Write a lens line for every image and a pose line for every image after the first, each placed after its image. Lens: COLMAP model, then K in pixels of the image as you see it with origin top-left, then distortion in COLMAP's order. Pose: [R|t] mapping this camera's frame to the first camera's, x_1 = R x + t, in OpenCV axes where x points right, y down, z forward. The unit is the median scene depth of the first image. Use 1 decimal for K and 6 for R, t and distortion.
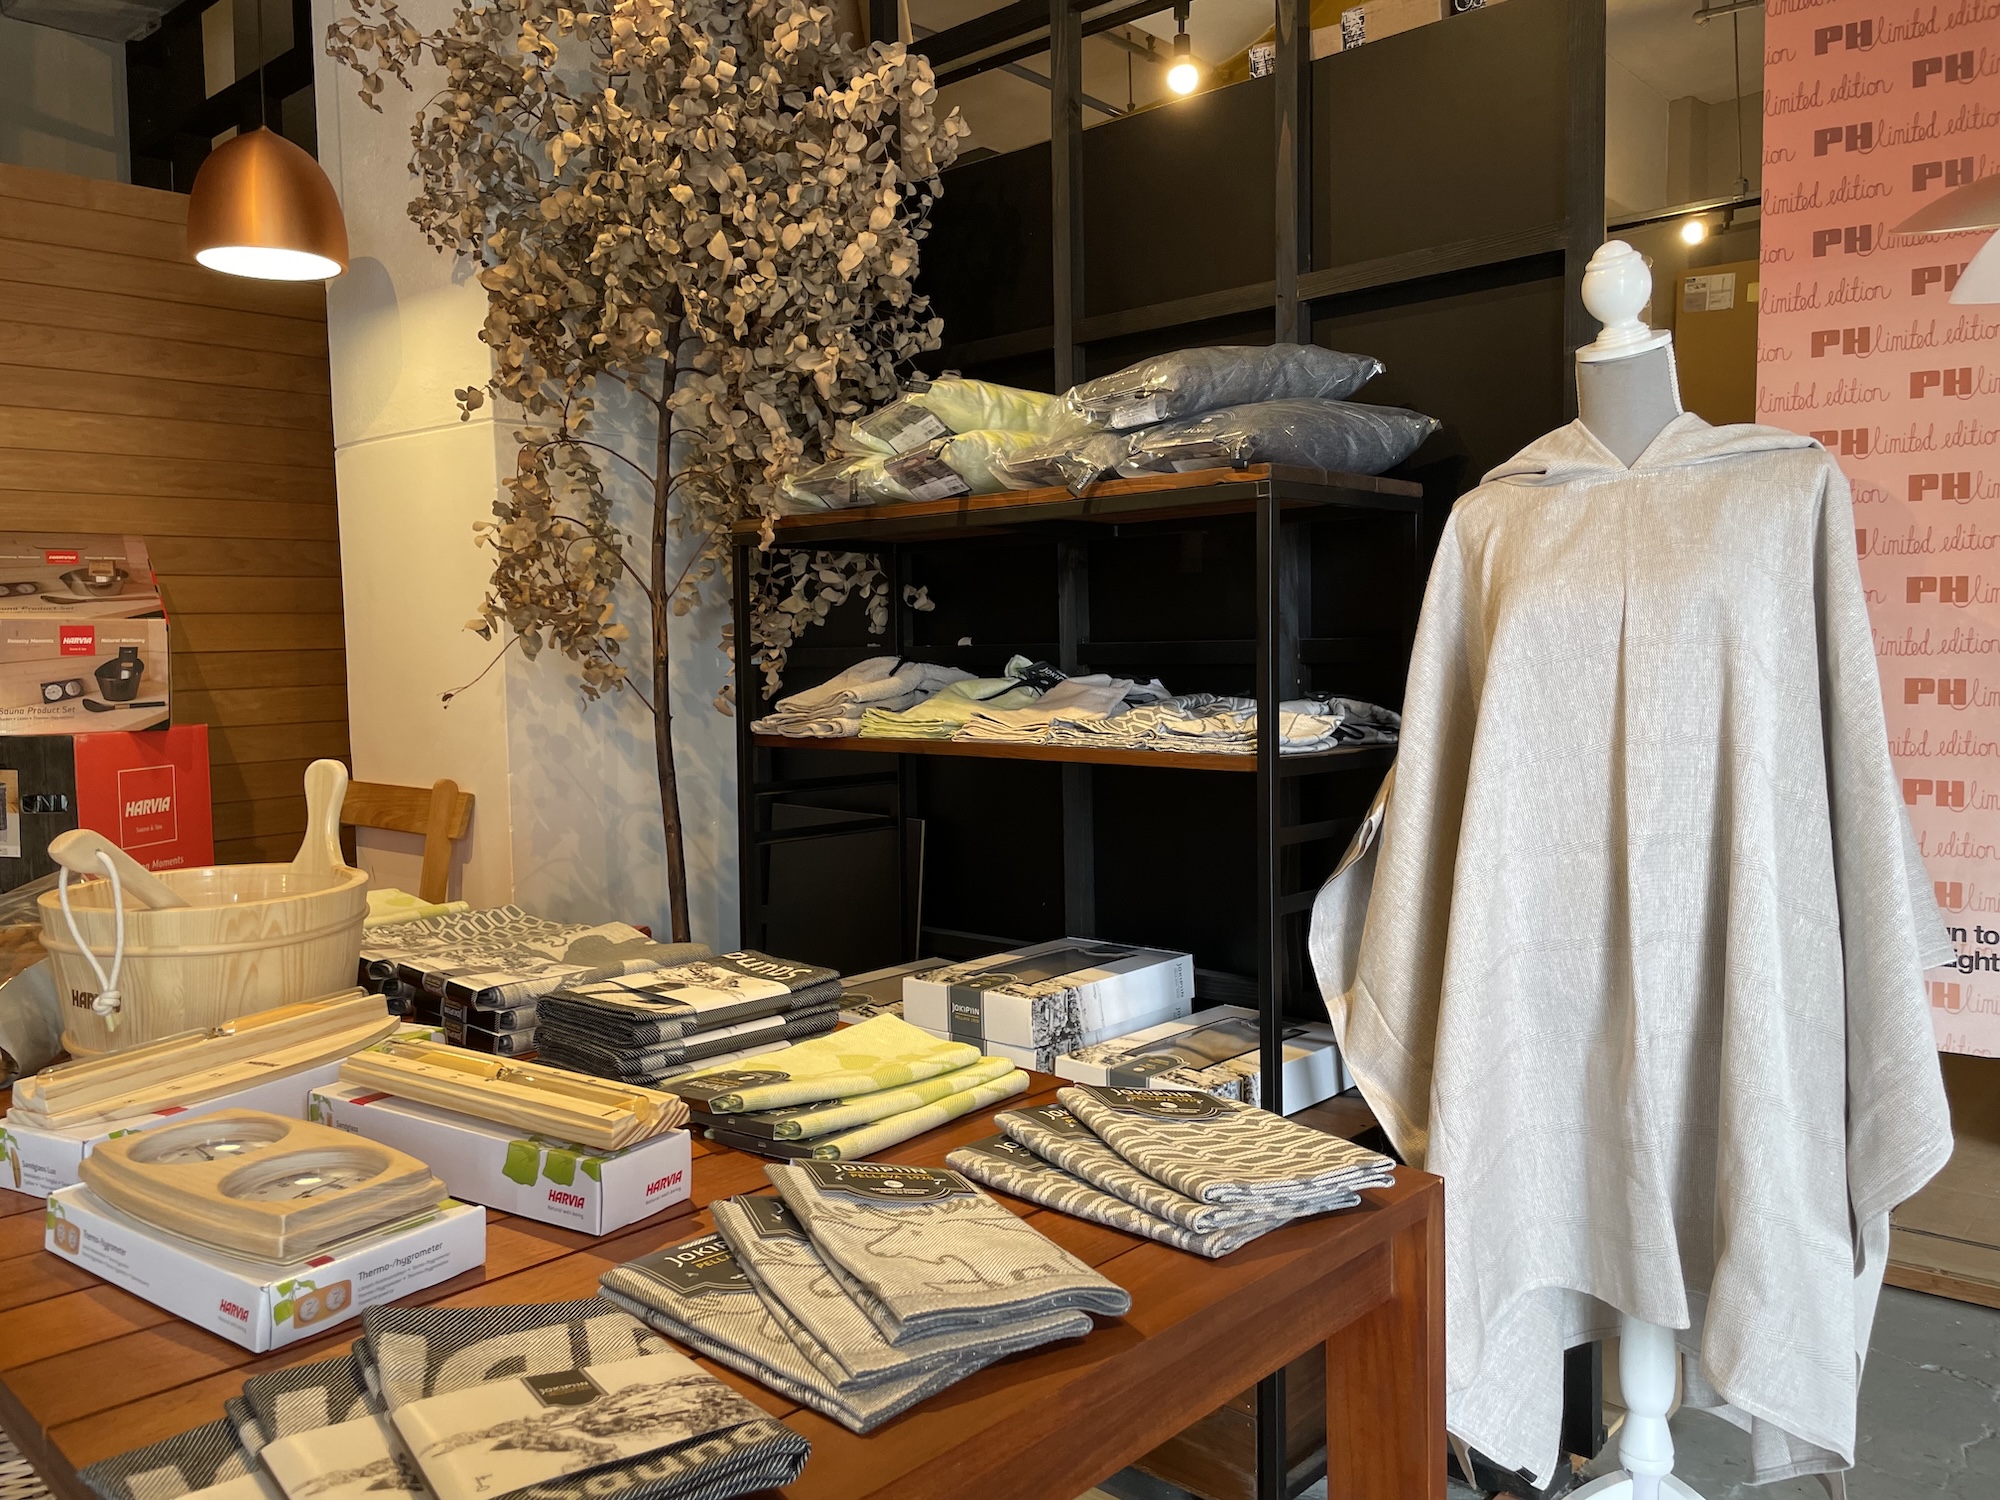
lens RADIAL K [[1514.9, 0, 1001.8], [0, 1514.9, 737.9], [0, 0, 1]] dist [0.016020, 0.001176]
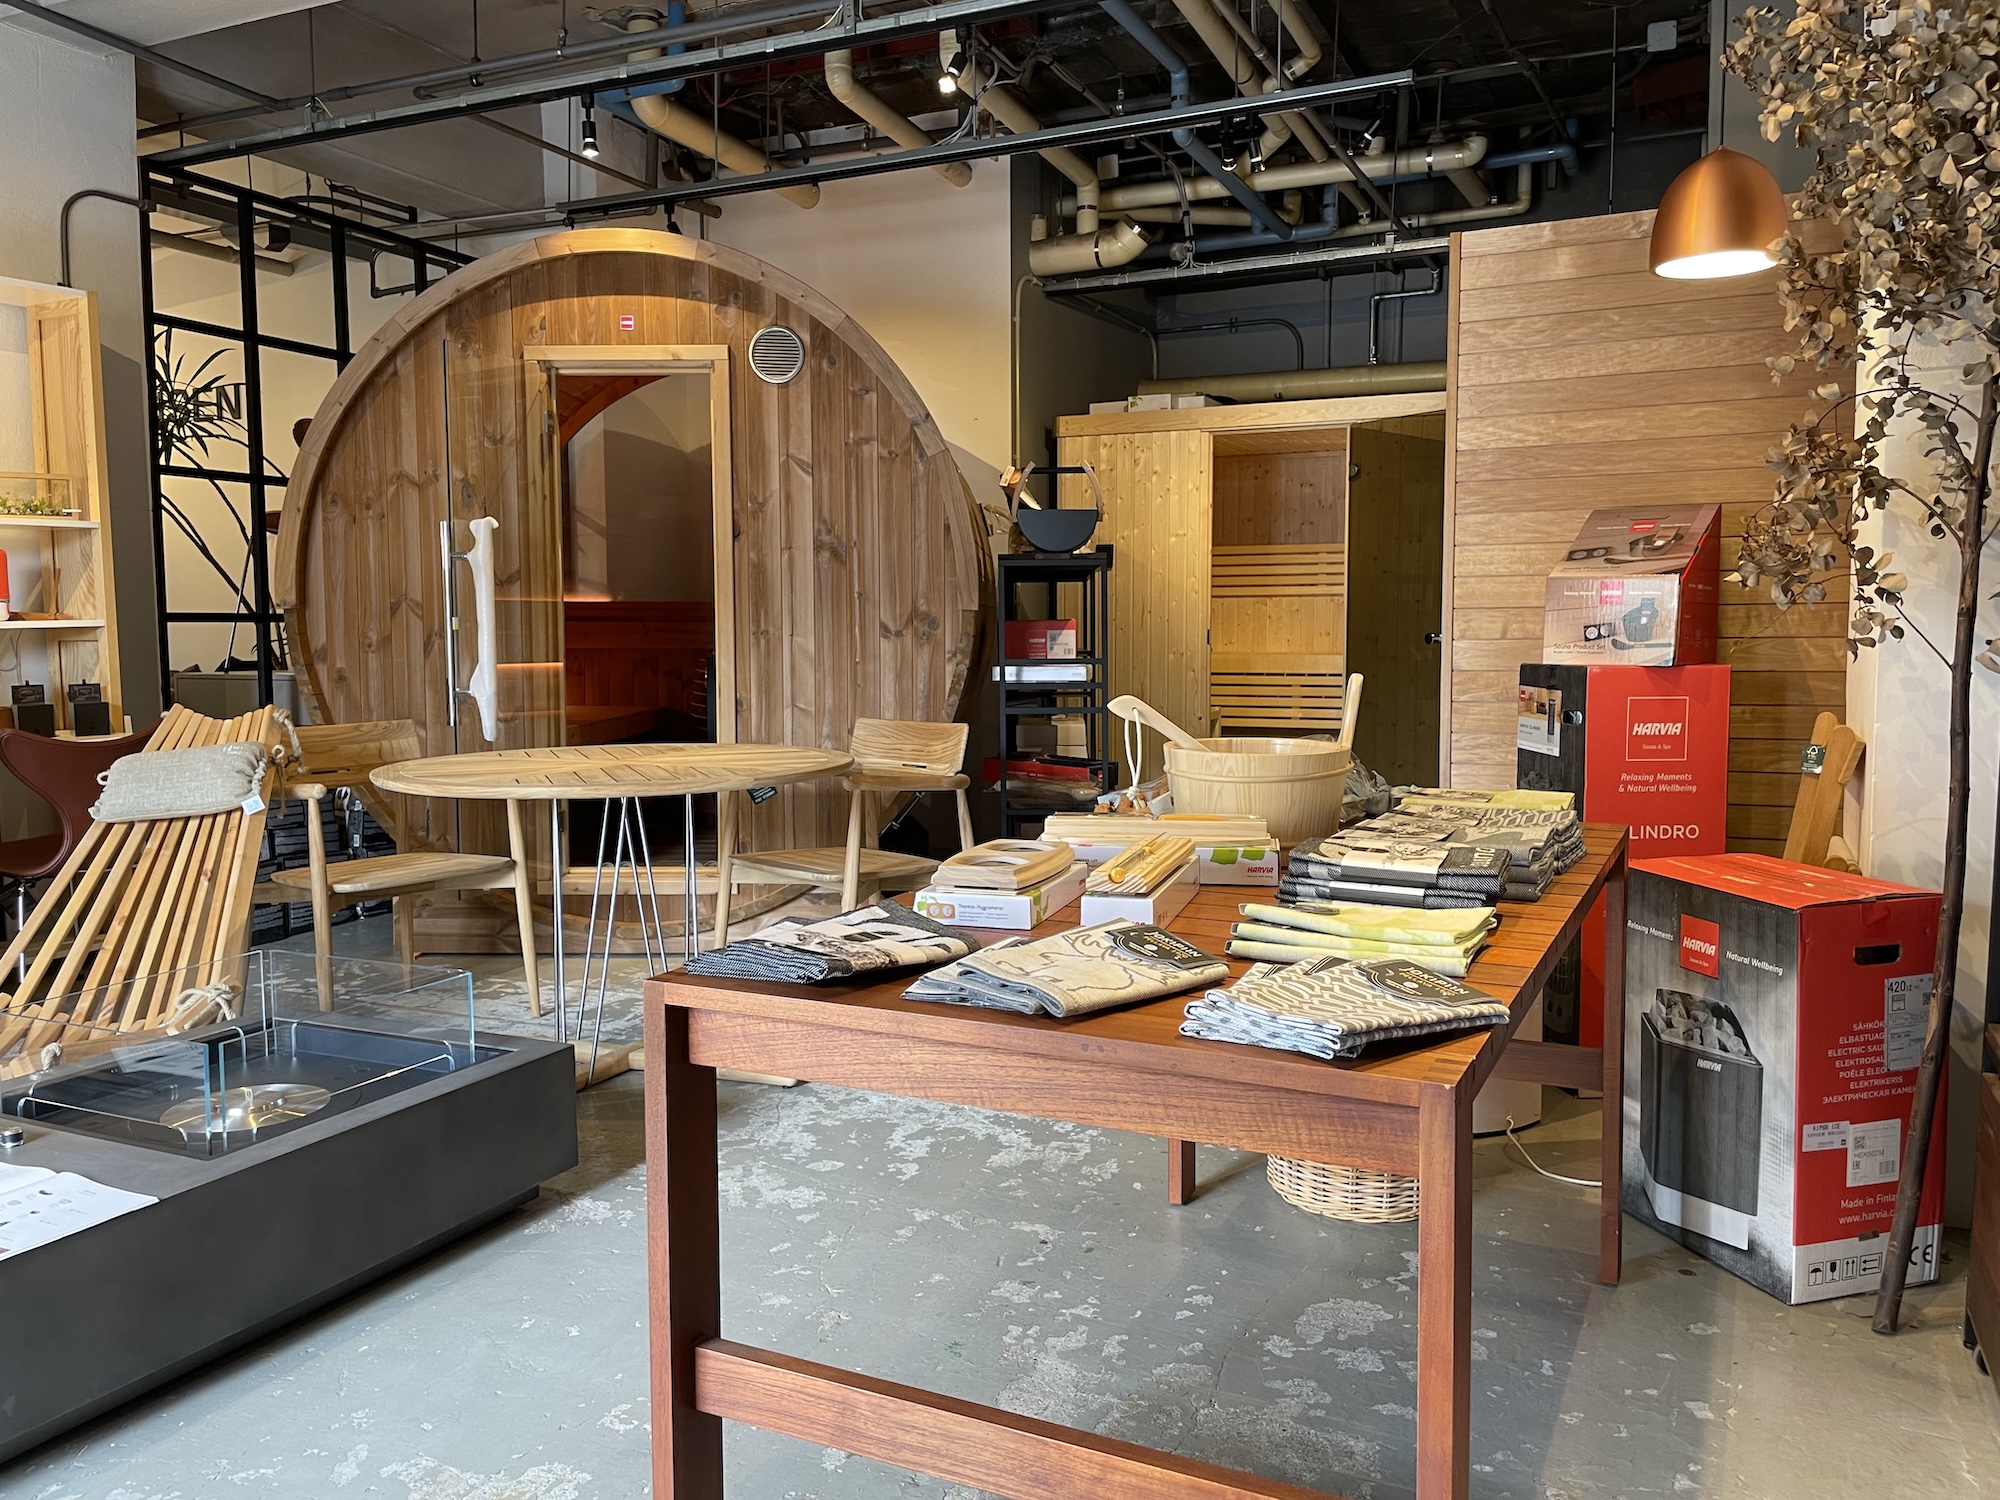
lens RADIAL K [[1514.9, 0, 1002.0], [0, 1514.9, 750.4], [0, 0, 1]] dist [0.016020, 0.001176]
pose [[0.296562, 0.100769, -0.949682, 0.457712], [-0.065212, 0.994233, 0.085132, -0.007734], [0.952785, 0.036683, 0.301423, 0.137422]]
